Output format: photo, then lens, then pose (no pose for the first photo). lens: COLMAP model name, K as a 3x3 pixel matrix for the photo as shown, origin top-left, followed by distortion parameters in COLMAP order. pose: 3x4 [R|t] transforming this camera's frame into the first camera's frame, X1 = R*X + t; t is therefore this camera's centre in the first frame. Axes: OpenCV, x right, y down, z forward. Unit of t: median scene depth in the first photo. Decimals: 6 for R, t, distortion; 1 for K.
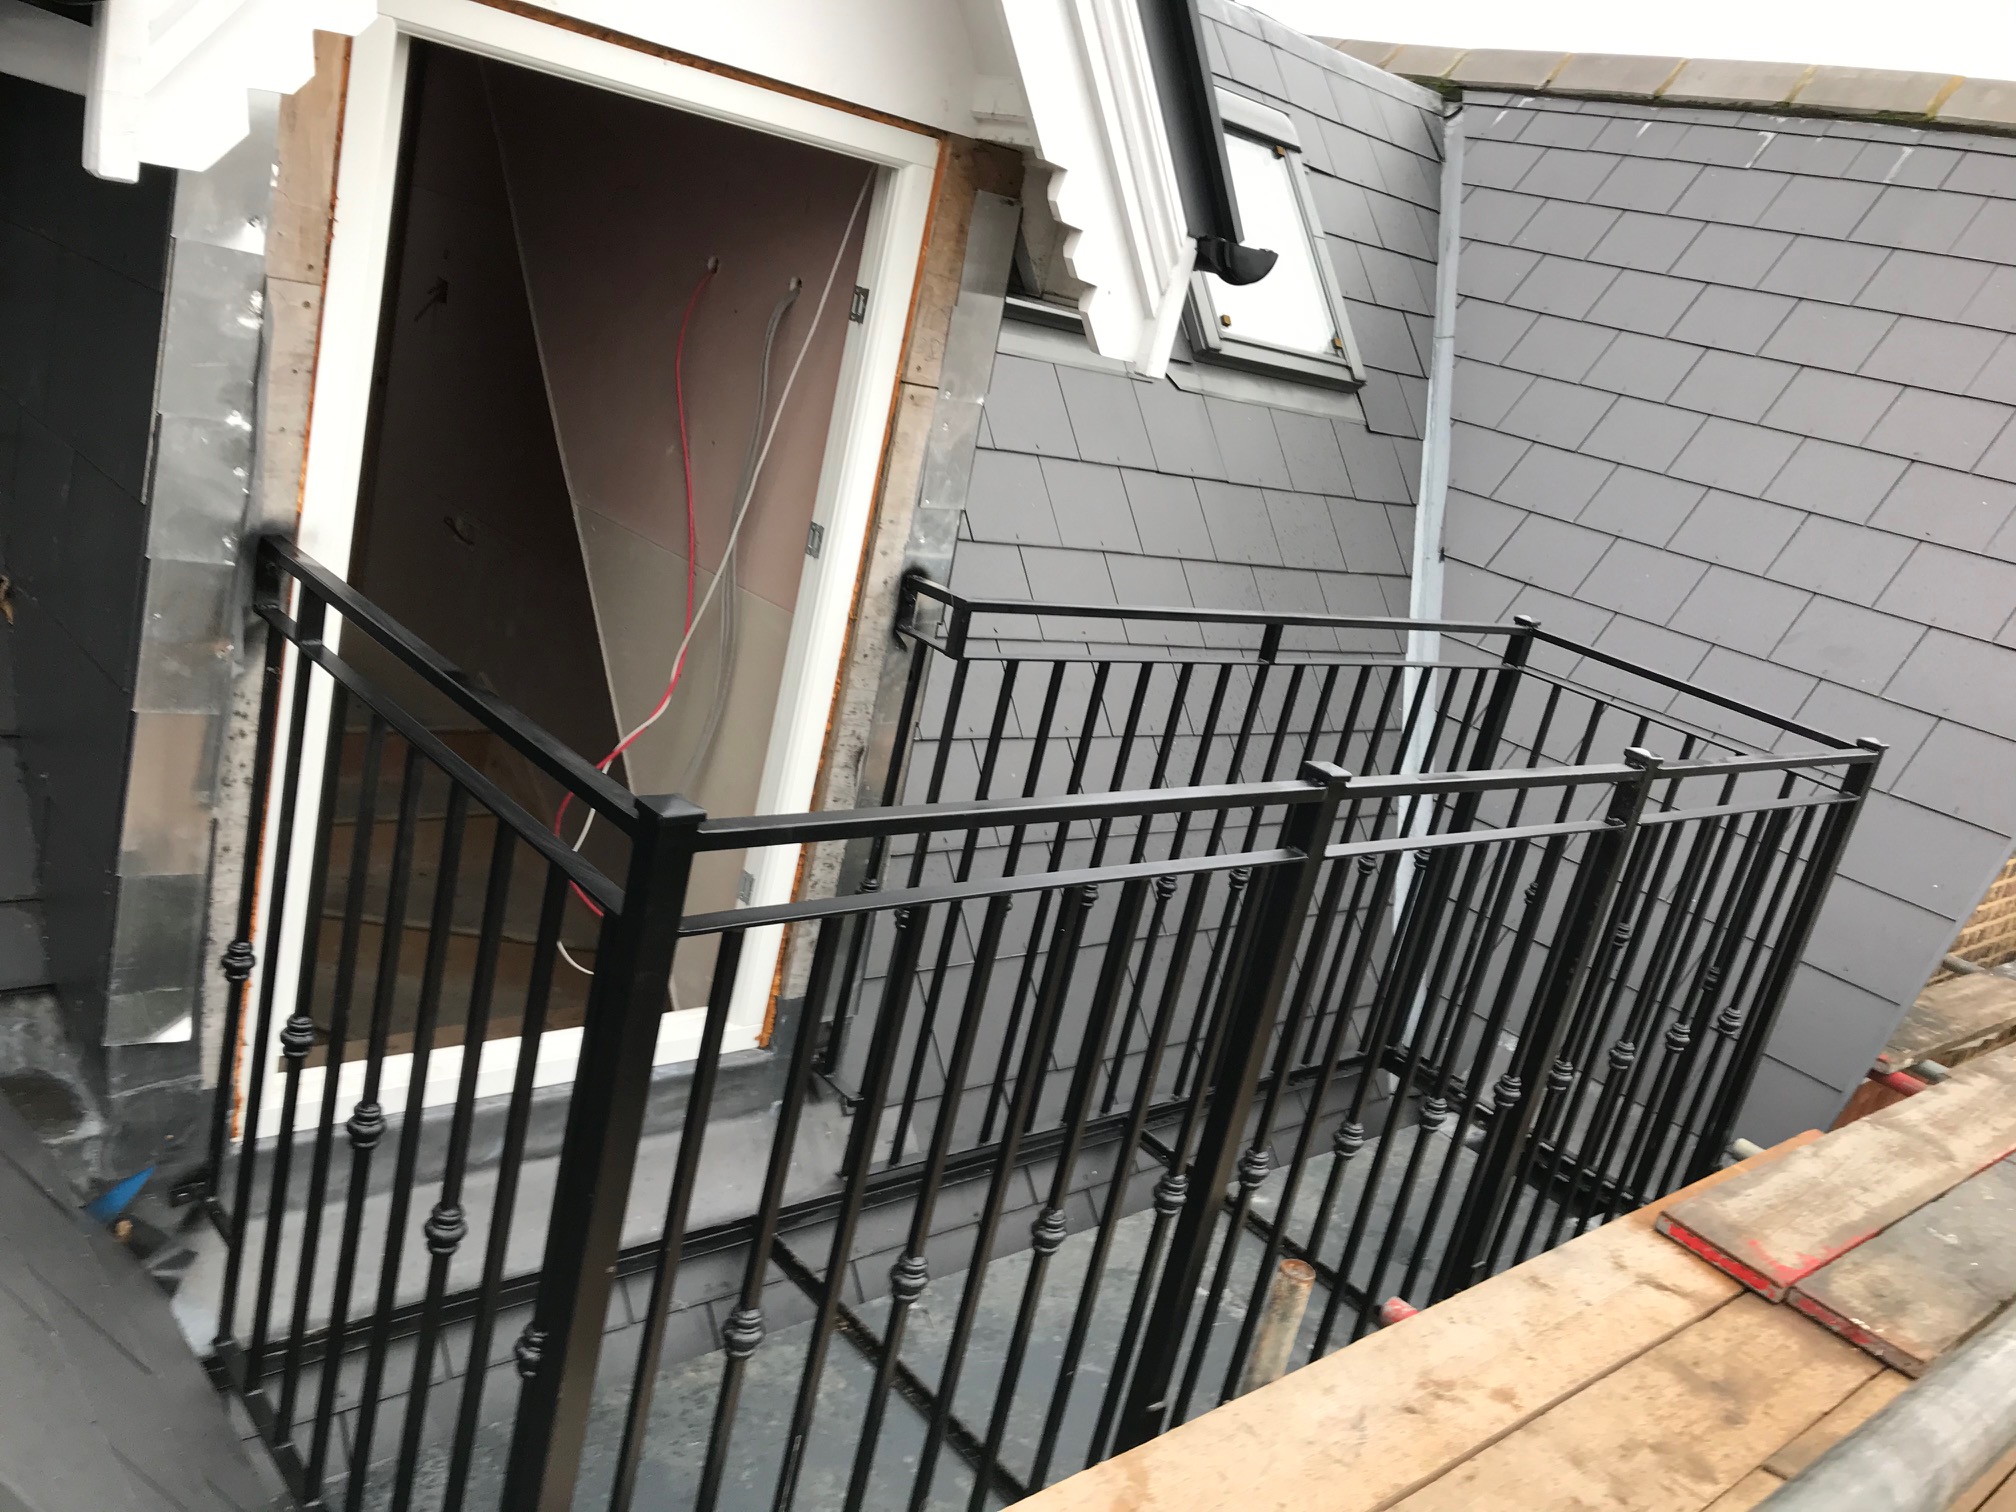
lens RADIAL K [[1640.9, 0, 1008.0], [0, 1640.9, 756.0], [0, 0, 1]] dist [0.041384, -0.049317]
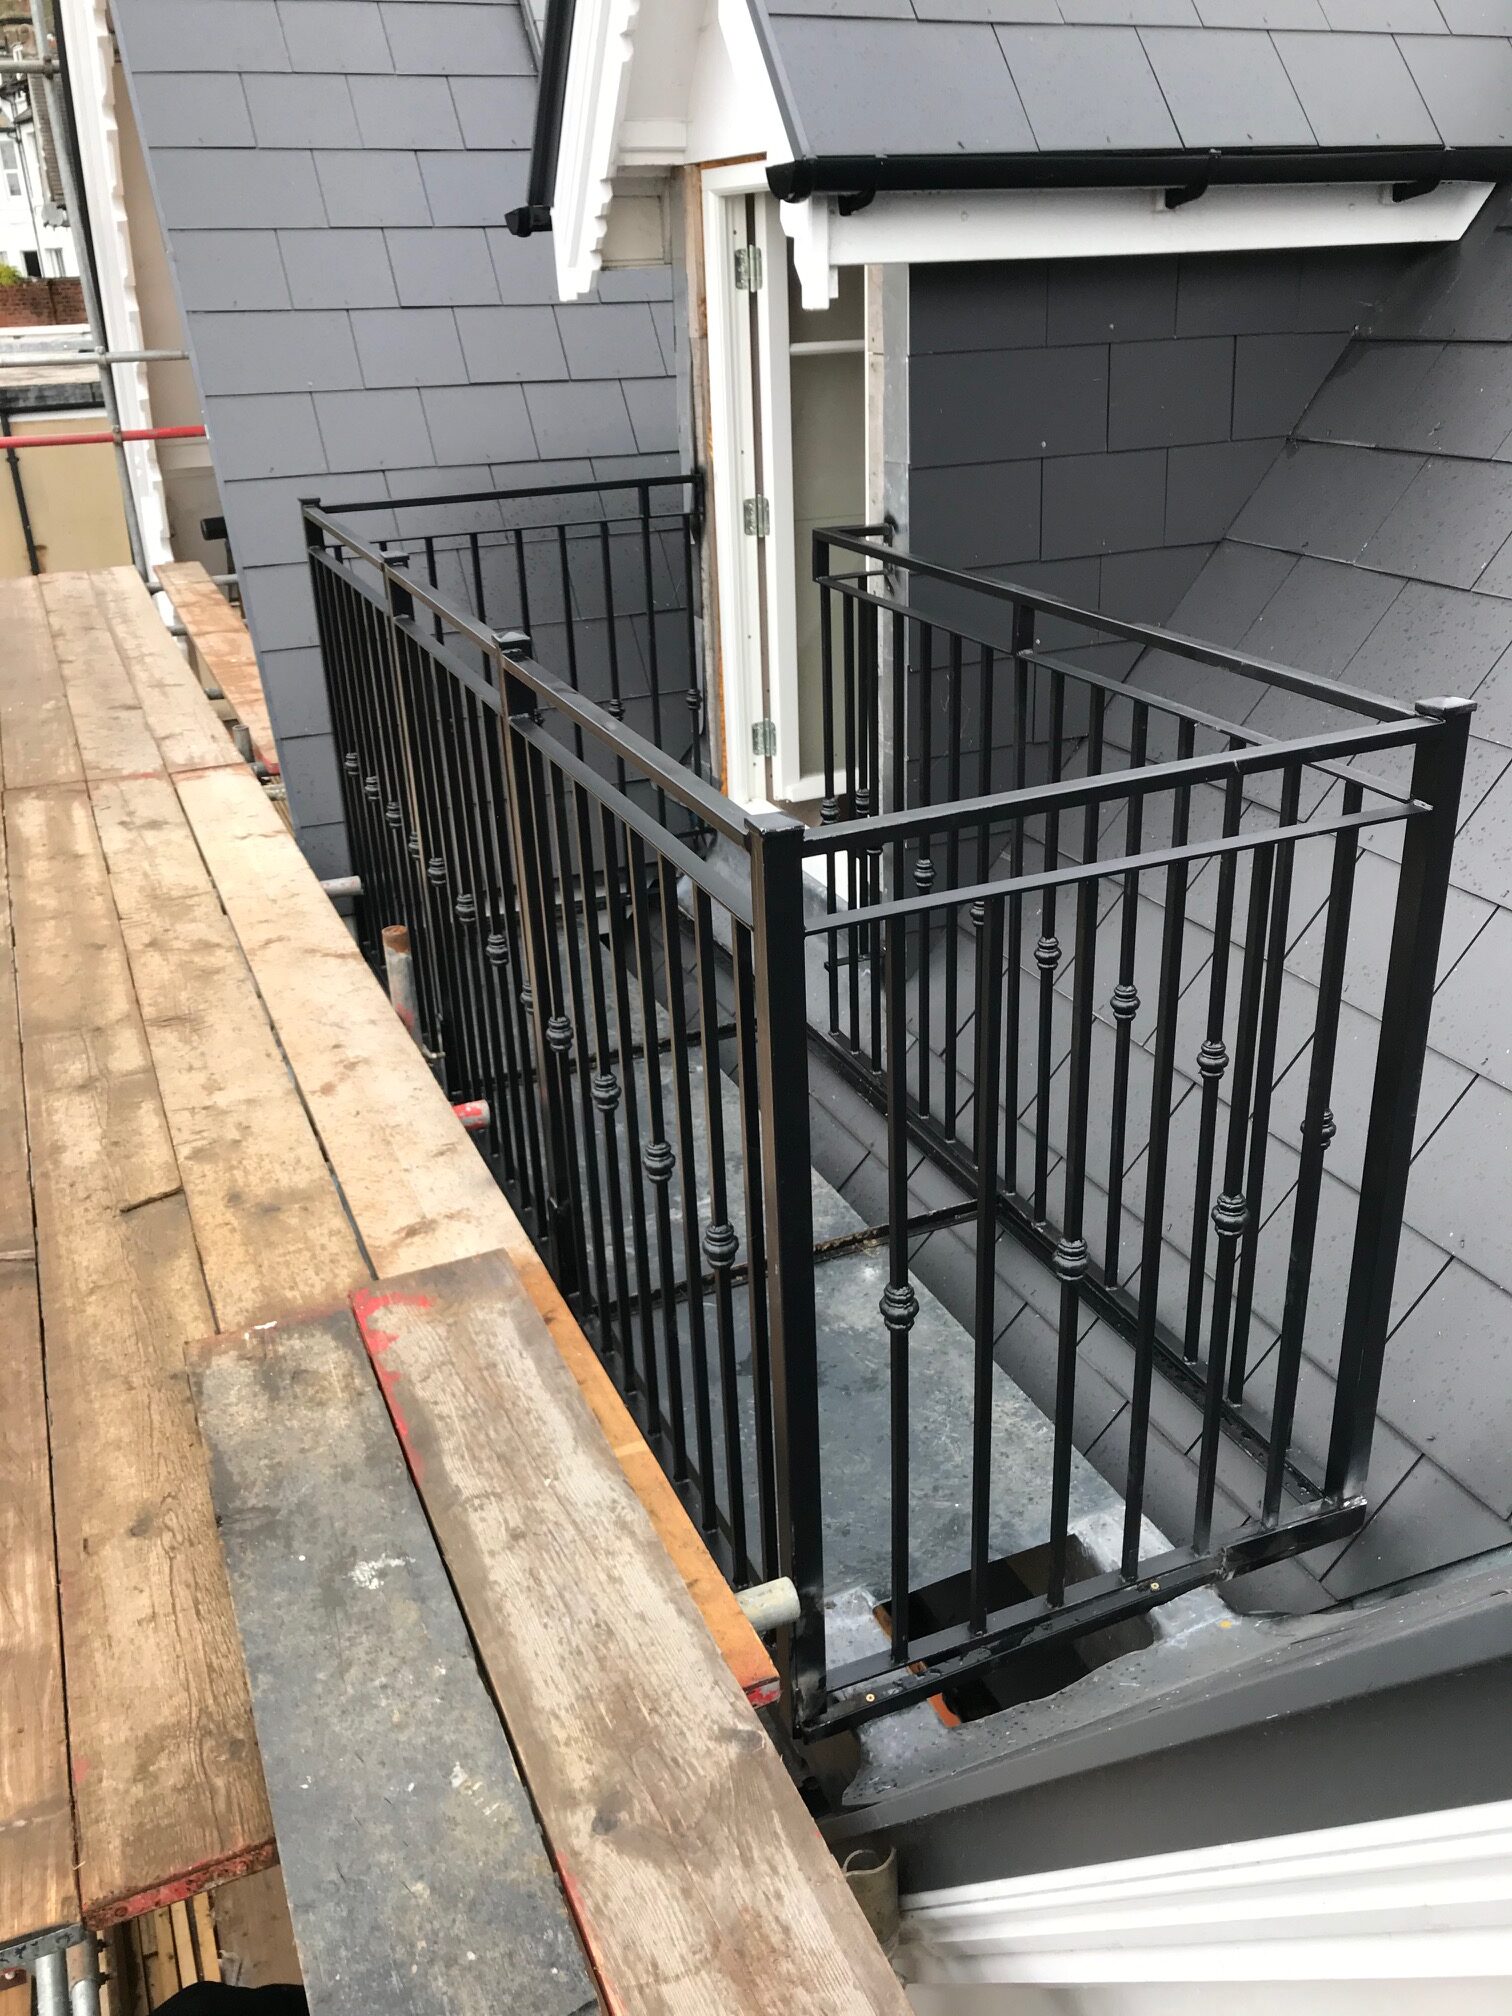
lens RADIAL K [[1640.9, 0, 756.0], [0, 1640.9, 1008.0], [0, 0, 1]] dist [0.041384, -0.049317]
pose [[-0.304537, 0.179035, -0.935523, 1.269610], [-0.323734, 0.904251, 0.278435, -0.117856], [0.895798, 0.387654, -0.217418, 1.434634]]
